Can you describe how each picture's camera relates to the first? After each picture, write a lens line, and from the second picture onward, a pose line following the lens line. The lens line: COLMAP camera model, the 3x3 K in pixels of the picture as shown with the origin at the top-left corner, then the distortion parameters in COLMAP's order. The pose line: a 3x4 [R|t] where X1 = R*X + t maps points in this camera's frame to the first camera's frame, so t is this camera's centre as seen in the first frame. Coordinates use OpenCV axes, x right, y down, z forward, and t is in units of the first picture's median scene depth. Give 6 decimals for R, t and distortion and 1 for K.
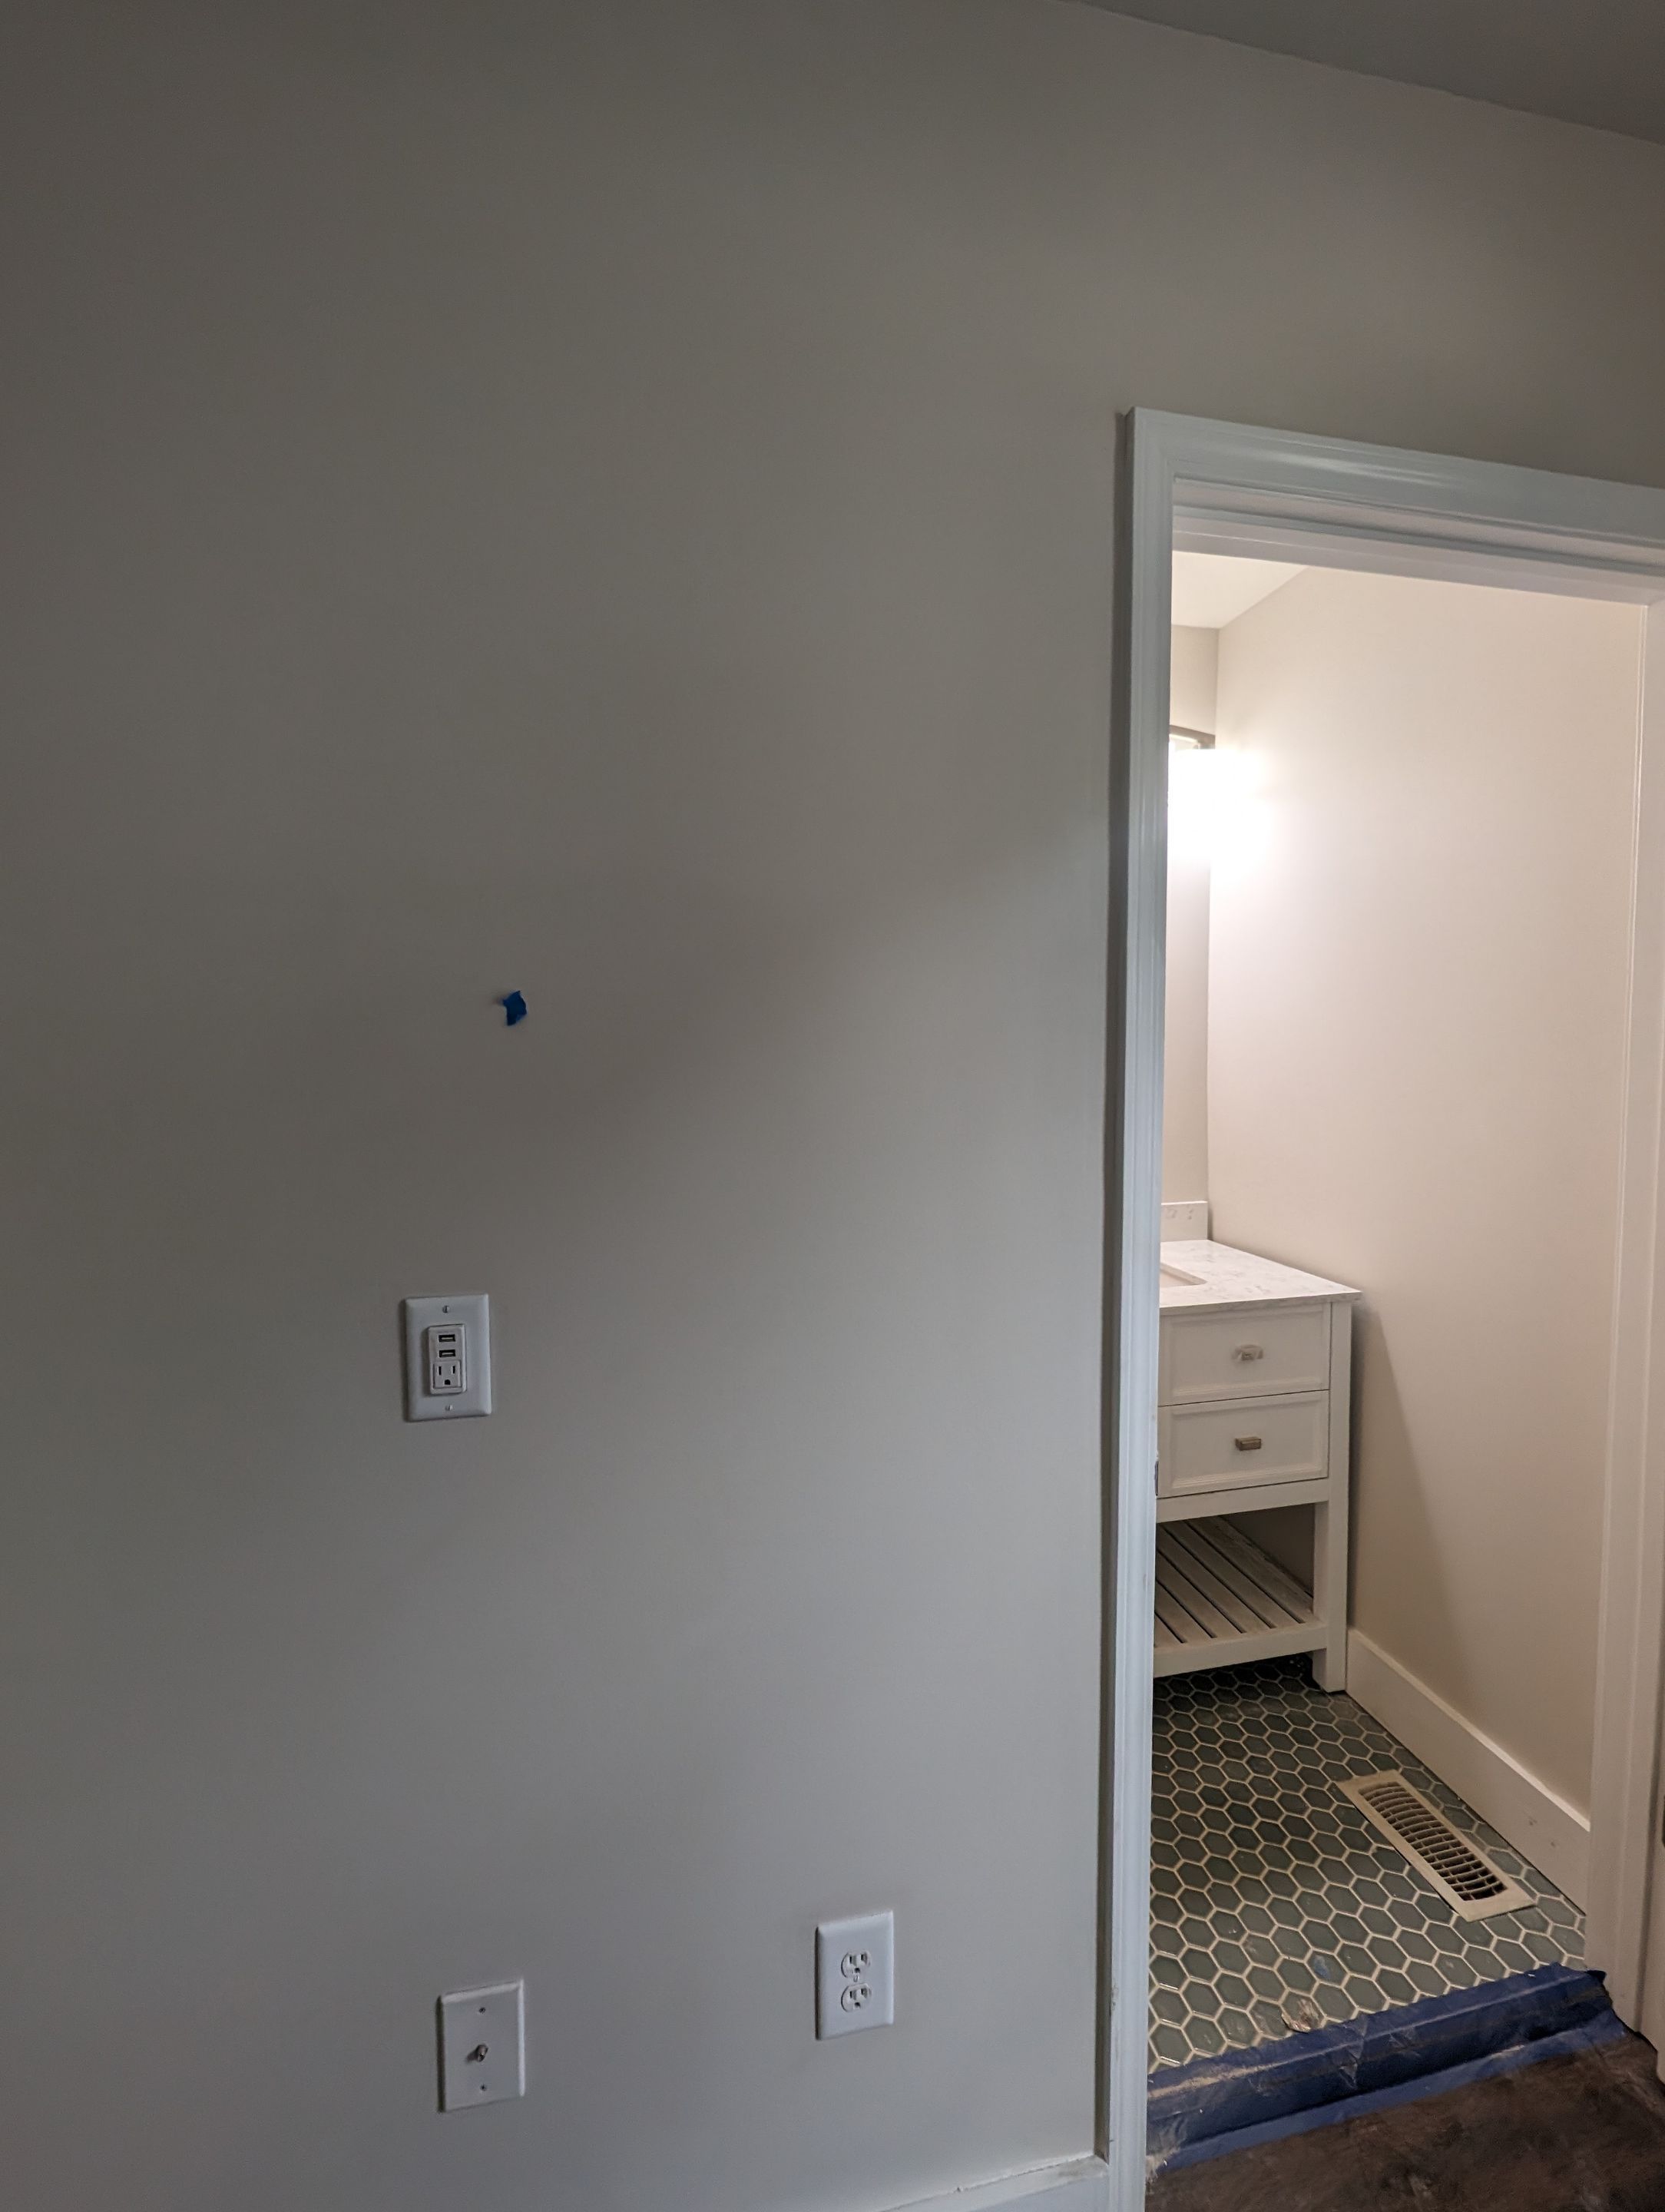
lens RADIAL K [[907.9, 0, 830.7], [0, 907.9, 1103.9], [0, 0, 1]] dist [-0.003287, -0.000736]
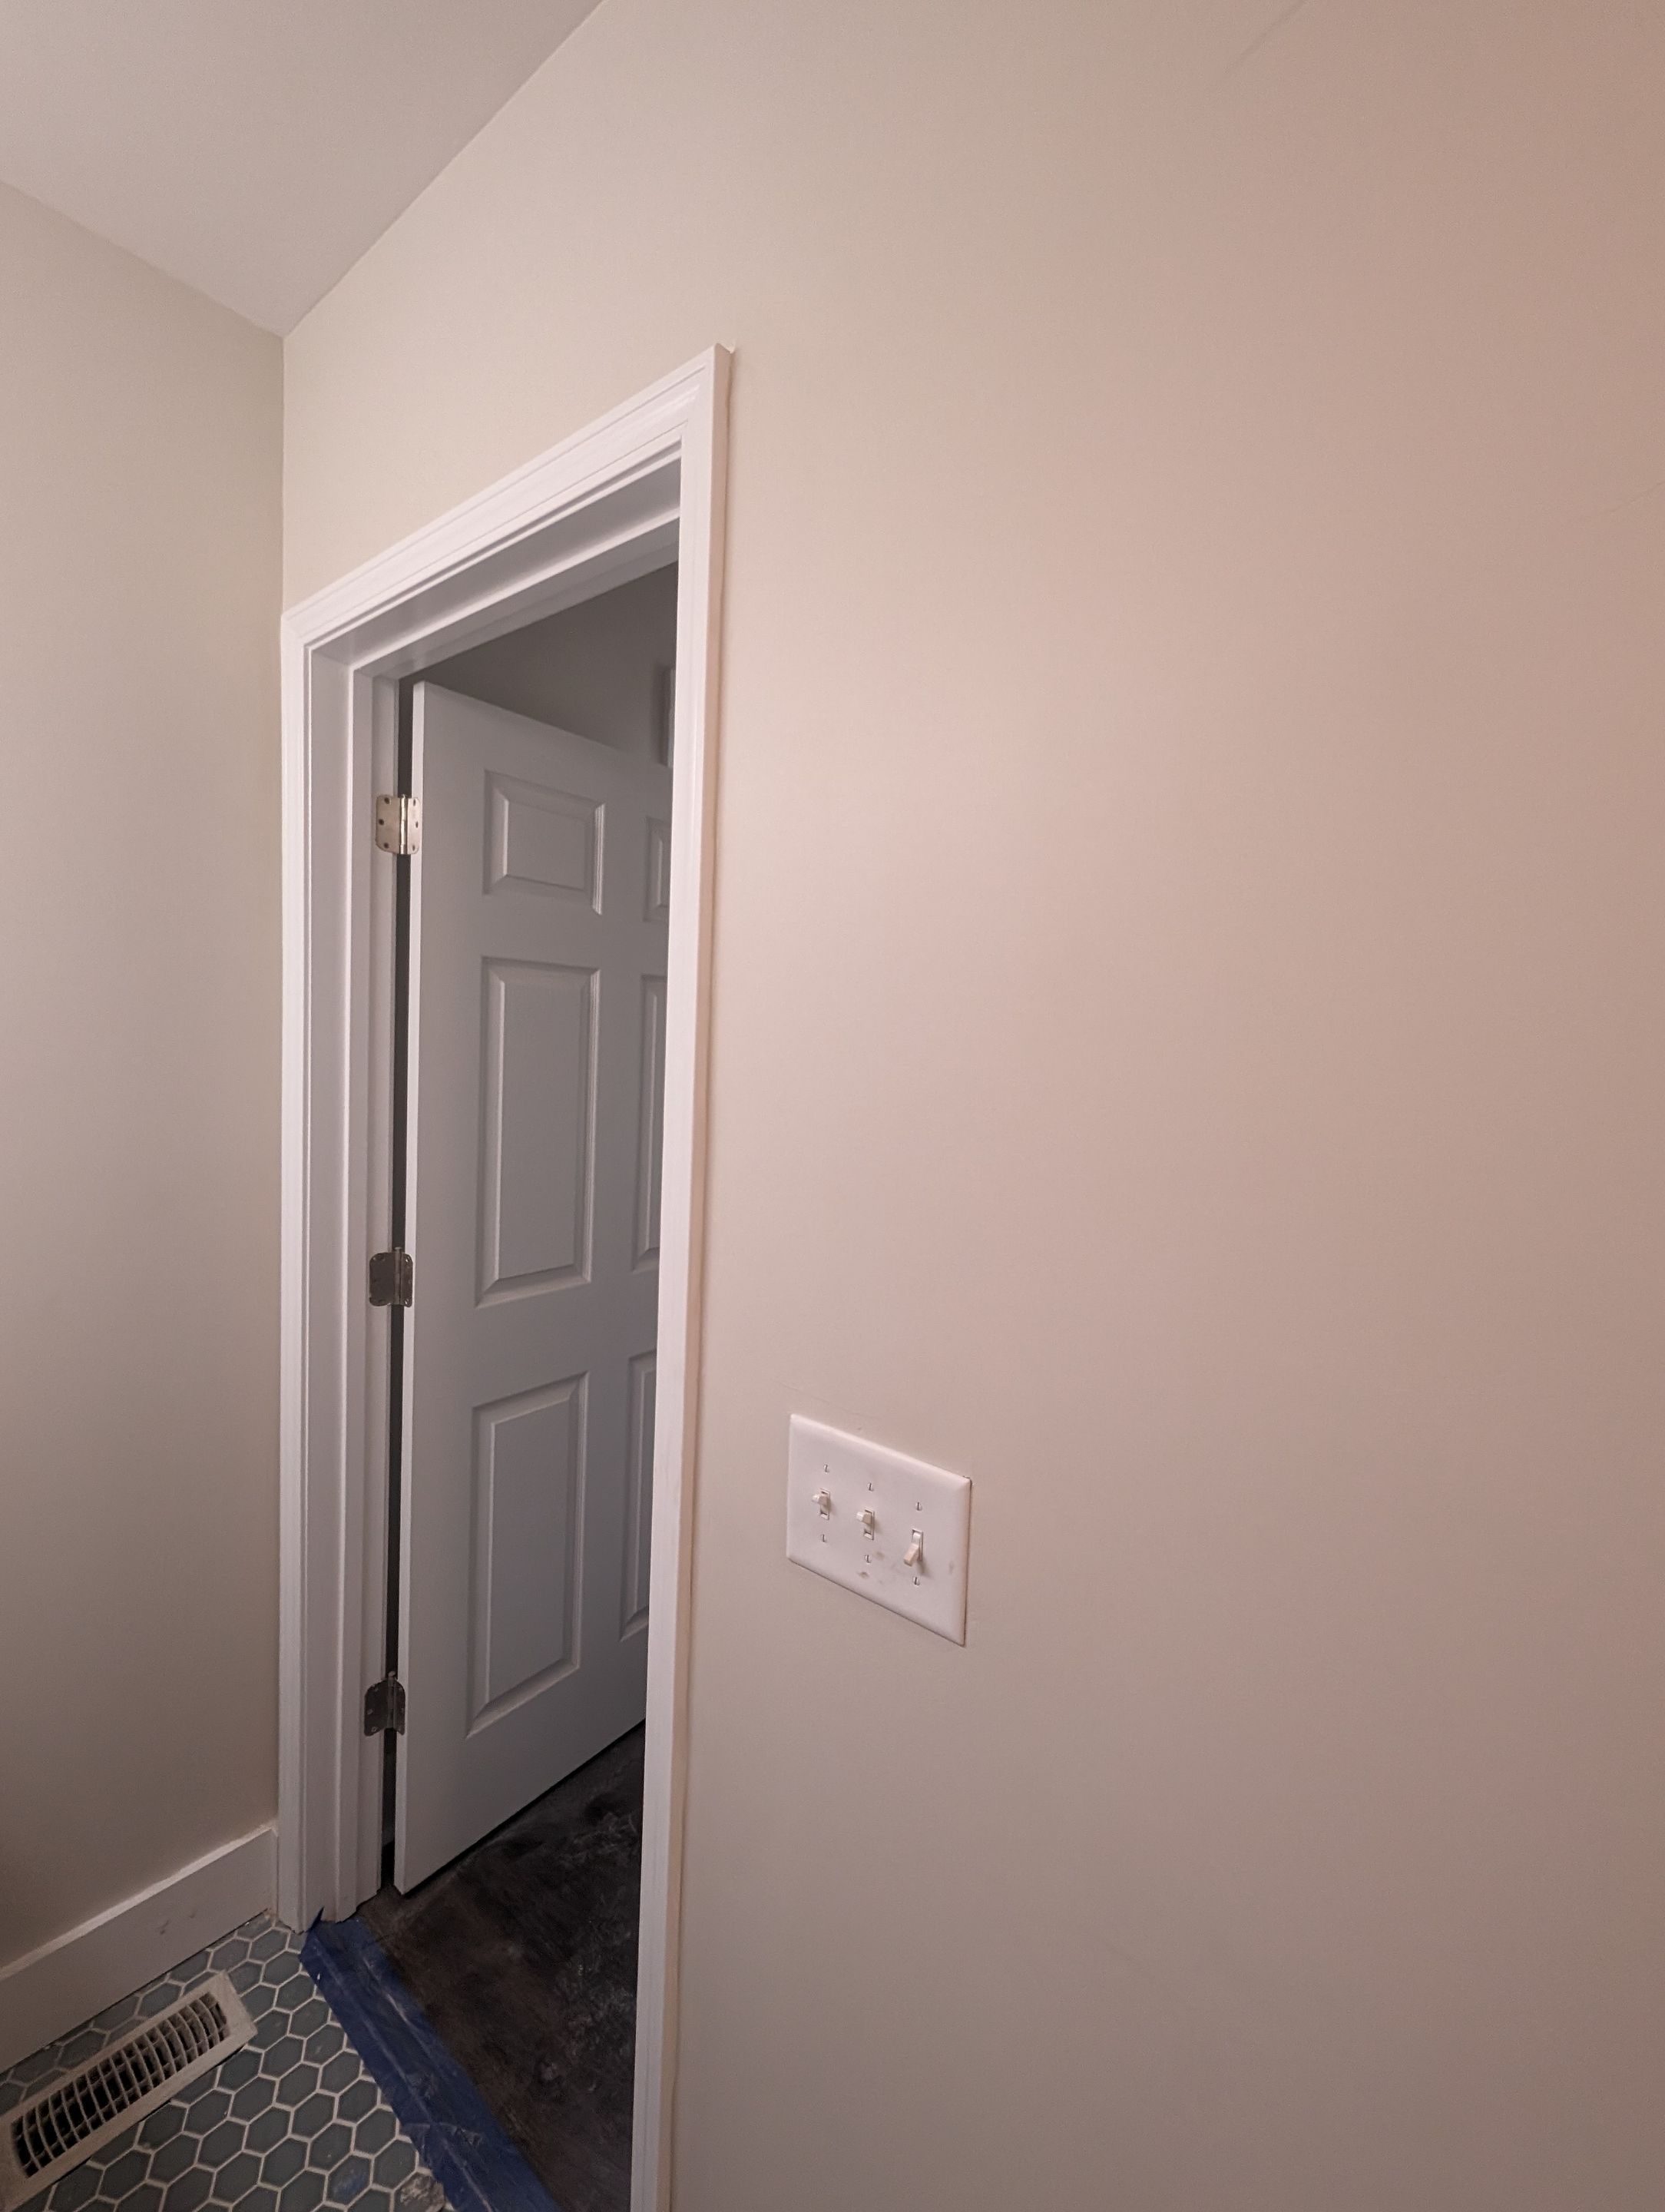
lens RADIAL K [[907.9, 0, 831.8], [0, 907.9, 1106.2], [0, 0, 1]] dist [-0.003287, -0.000736]
pose [[-0.633474, -0.081120, 0.769500, -0.305878], [-0.004272, 0.994841, 0.101359, -0.127944], [-0.773753, 0.060920, -0.630552, 1.139669]]
